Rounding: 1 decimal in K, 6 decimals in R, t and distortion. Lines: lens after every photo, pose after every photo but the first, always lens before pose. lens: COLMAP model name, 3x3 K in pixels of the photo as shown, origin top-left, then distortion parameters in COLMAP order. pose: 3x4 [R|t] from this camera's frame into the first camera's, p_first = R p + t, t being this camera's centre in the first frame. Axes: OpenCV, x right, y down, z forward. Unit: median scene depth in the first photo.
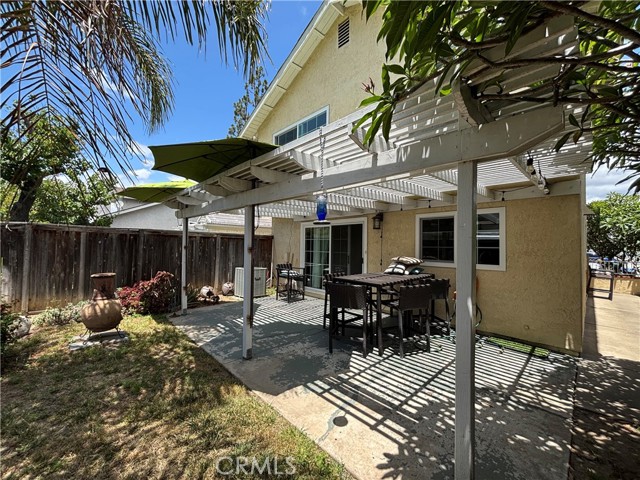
lens RADIAL K [[257.8, 0, 319.3], [0, 257.8, 239.1], [0, 0, 1]] dist [0.003726, 0.000846]
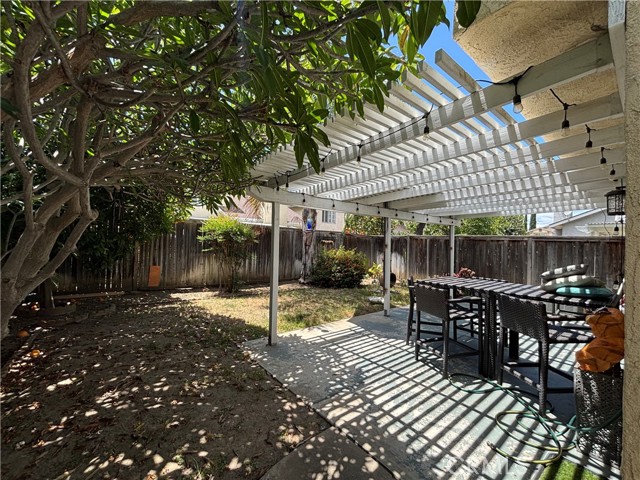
lens RADIAL K [[257.8, 0, 319.3], [0, 257.8, 239.6], [0, 0, 1]] dist [0.003726, 0.000846]
pose [[-0.092369, -0.030506, -0.995257, 1.546804], [-0.011554, 0.999496, -0.029563, 0.065744], [0.995658, 0.008768, -0.092675, 0.870738]]
